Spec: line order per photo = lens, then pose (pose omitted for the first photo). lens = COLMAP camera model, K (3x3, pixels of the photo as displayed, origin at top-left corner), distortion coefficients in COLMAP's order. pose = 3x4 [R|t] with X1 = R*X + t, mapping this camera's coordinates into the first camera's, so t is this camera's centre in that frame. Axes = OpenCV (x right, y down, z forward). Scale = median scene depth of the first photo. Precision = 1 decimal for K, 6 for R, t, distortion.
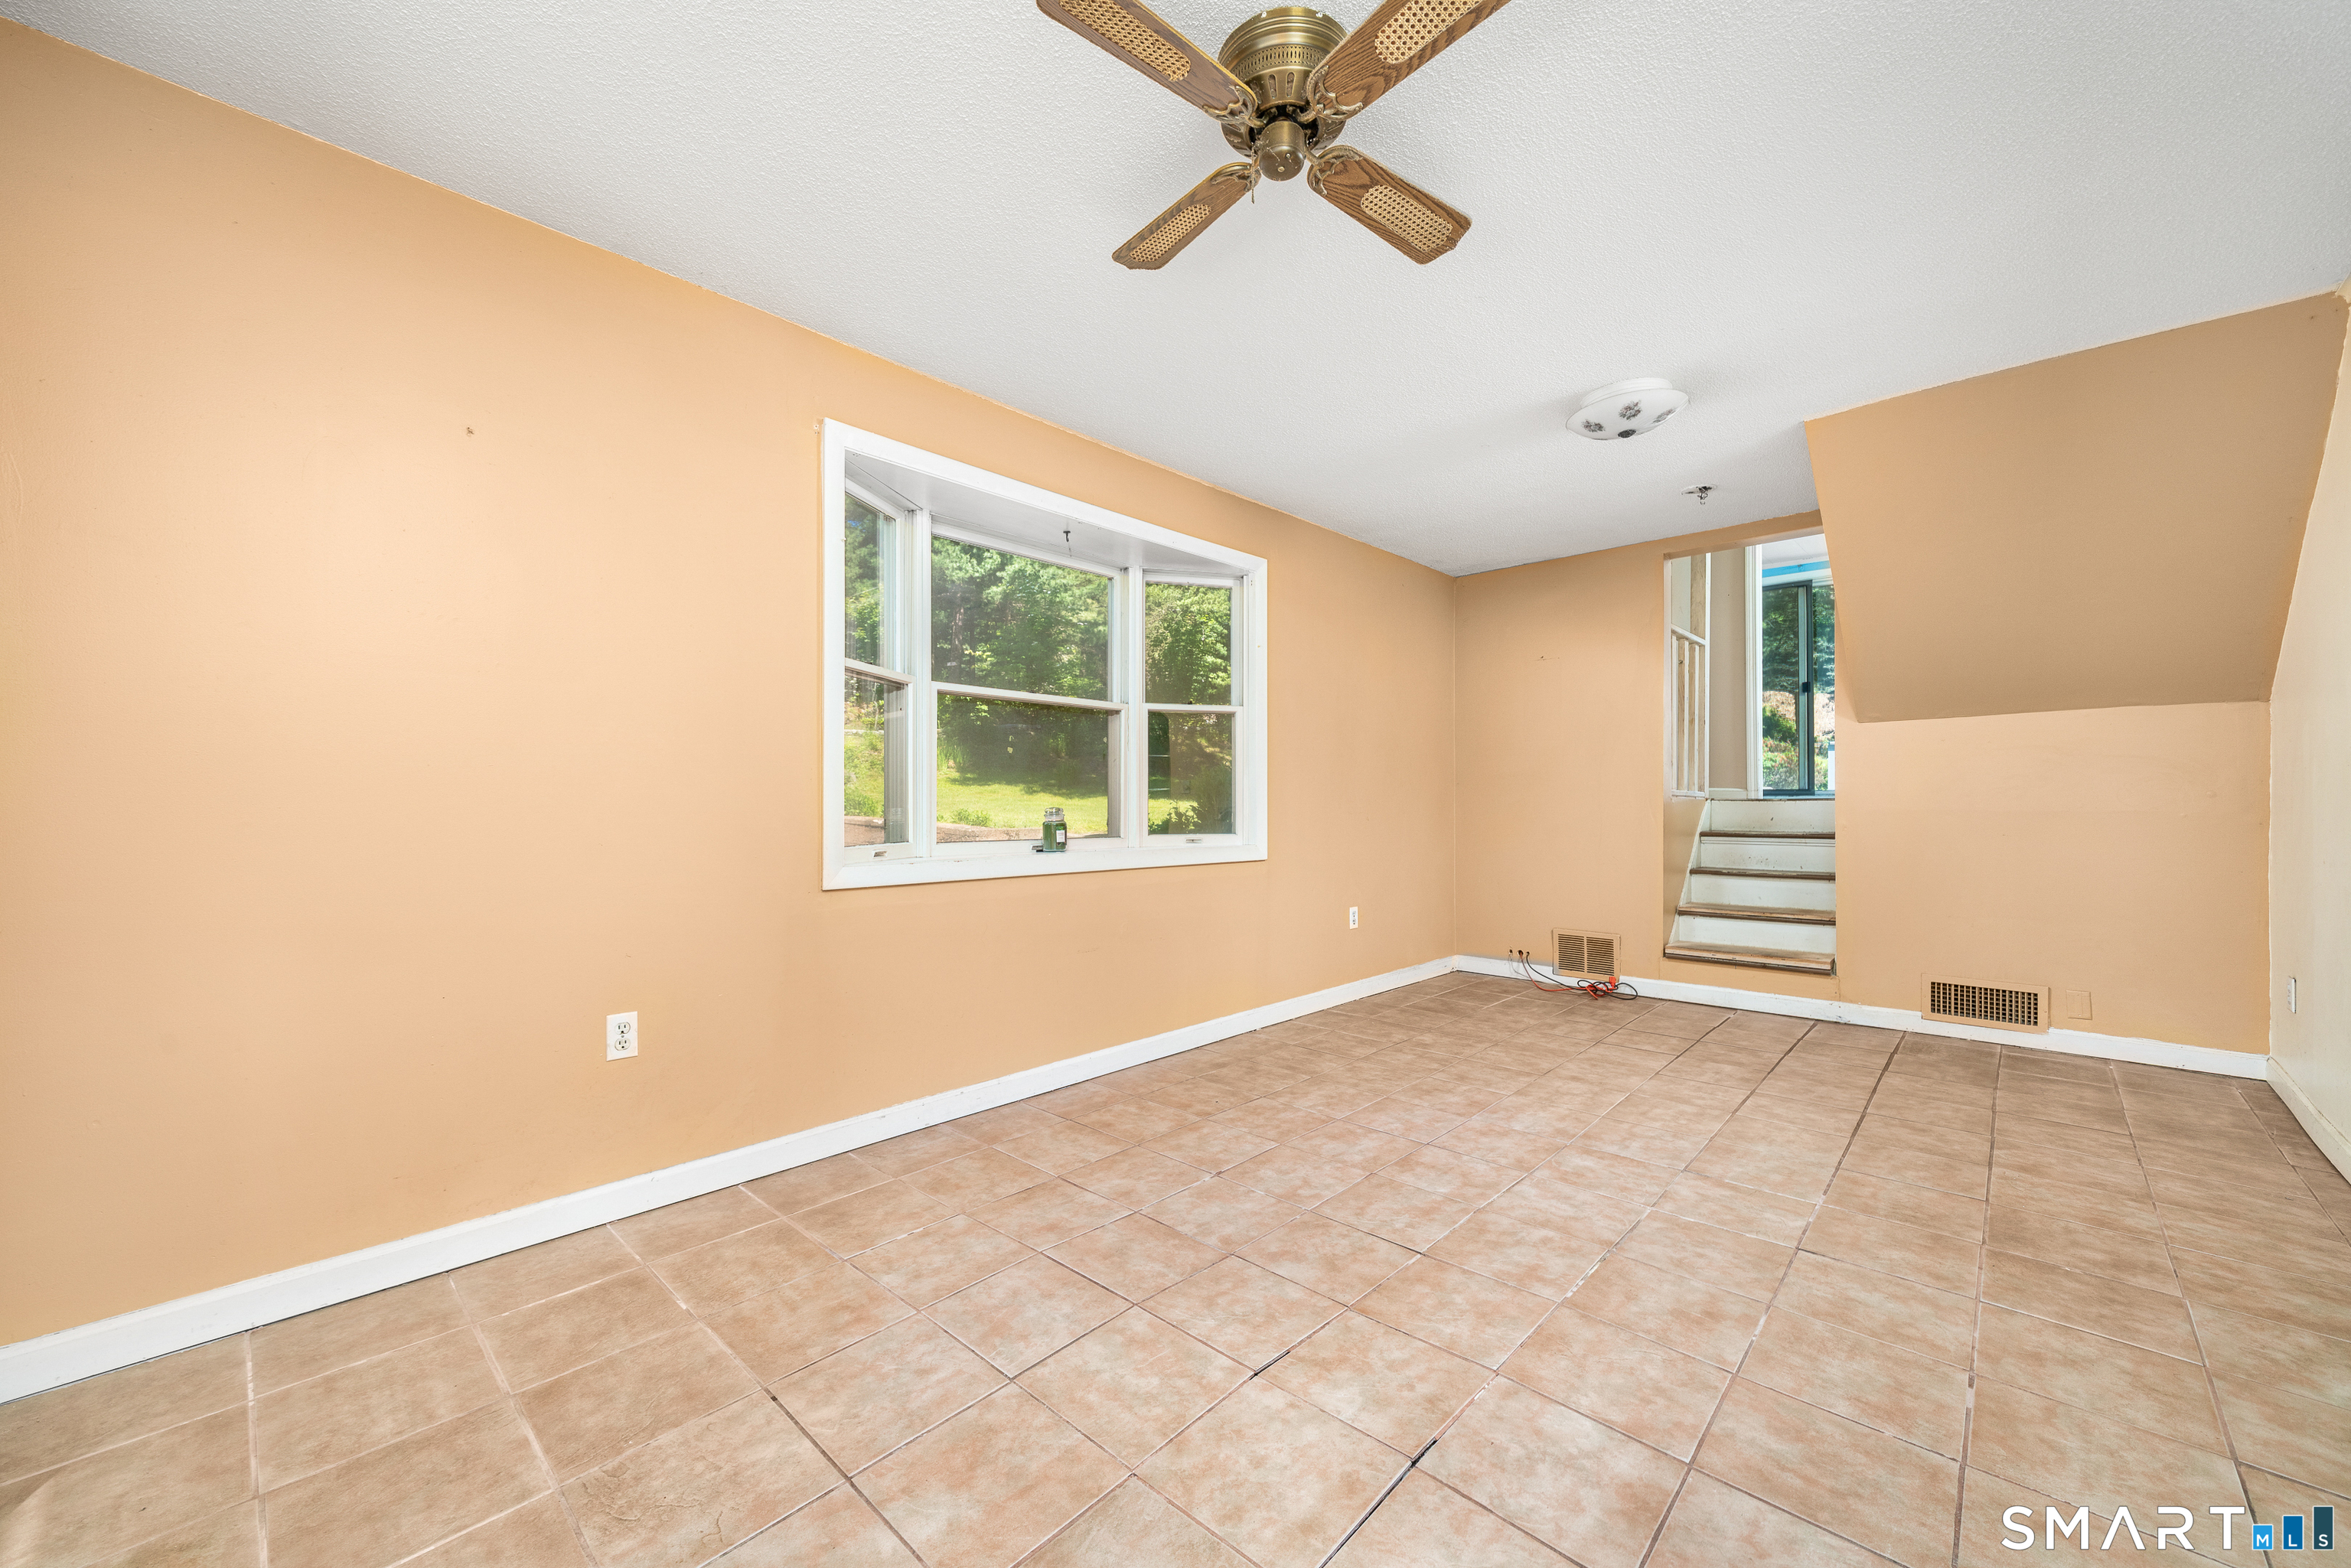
lens RADIAL K [[898.5, 0, 1175.6], [0, 898.5, 792.1], [0, 0, 1]] dist [-0.000823, 0.000172]
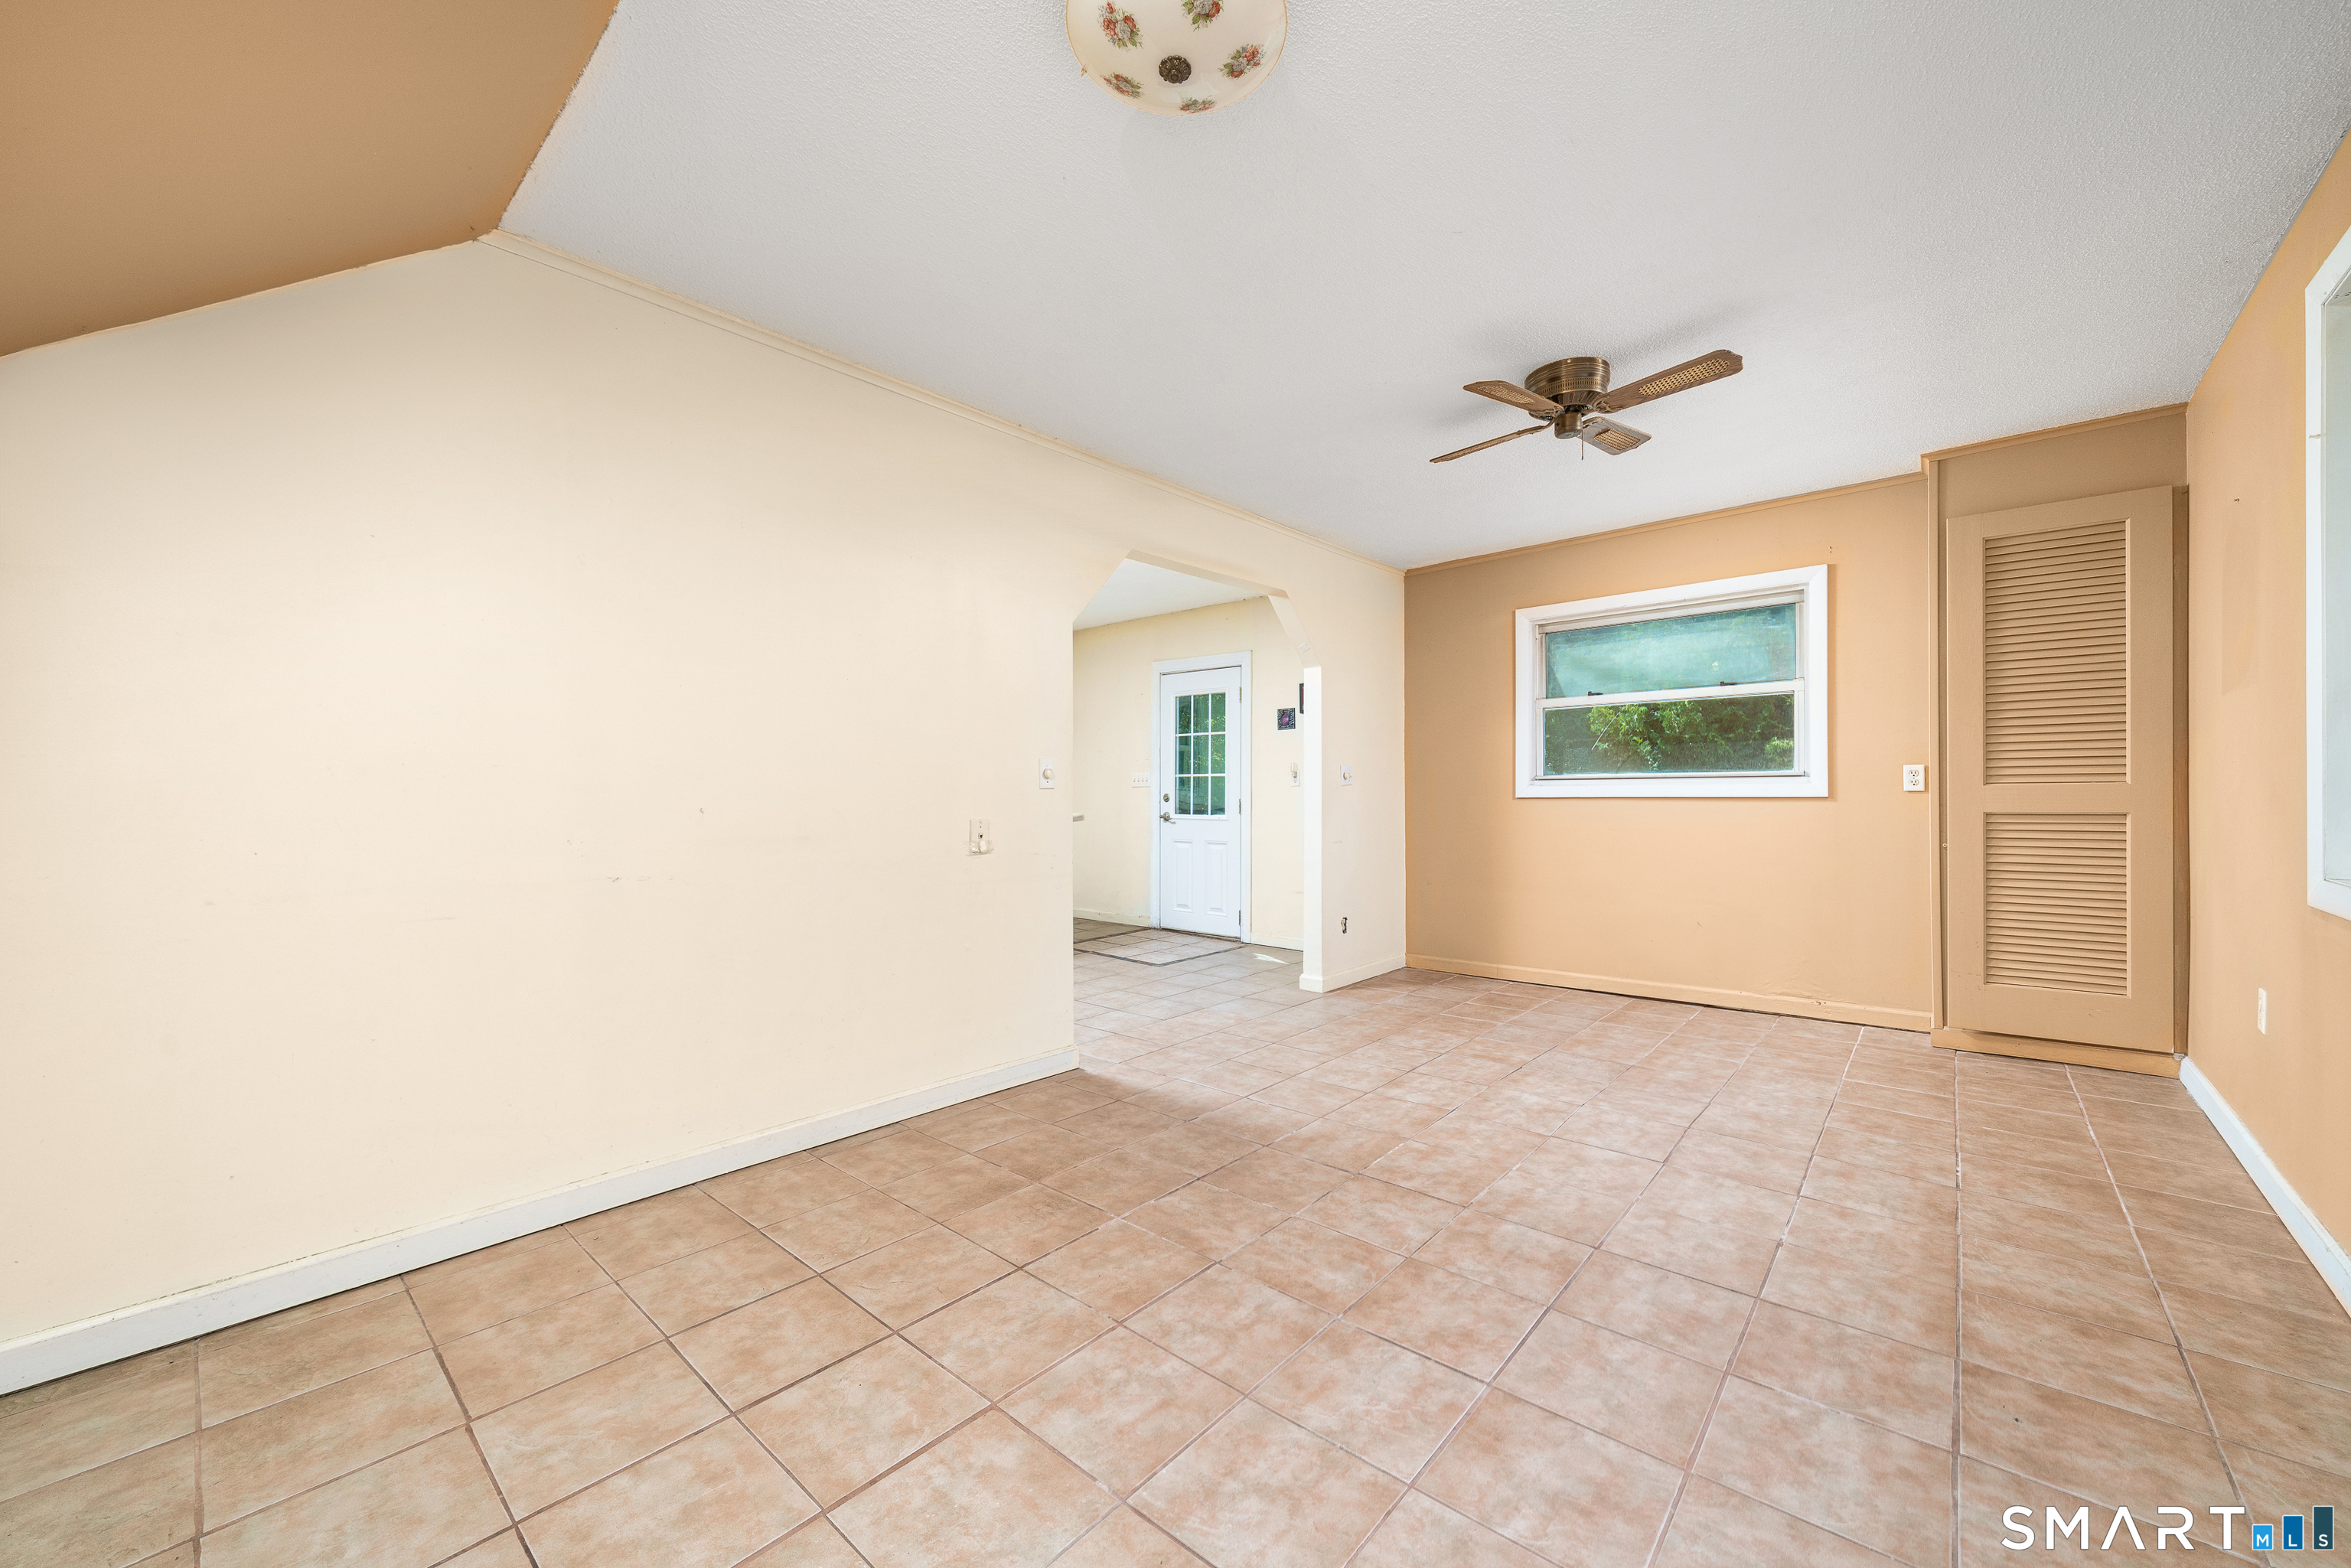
lens RADIAL K [[898.5, 0, 1175.6], [0, 898.5, 792.1], [0, 0, 1]] dist [-0.000823, 0.000172]
pose [[-0.999418, 0.008655, -0.032989, 0.664628], [0.009001, 0.999906, -0.010341, 0.011070], [0.032897, -0.010632, -0.999402, 1.915230]]
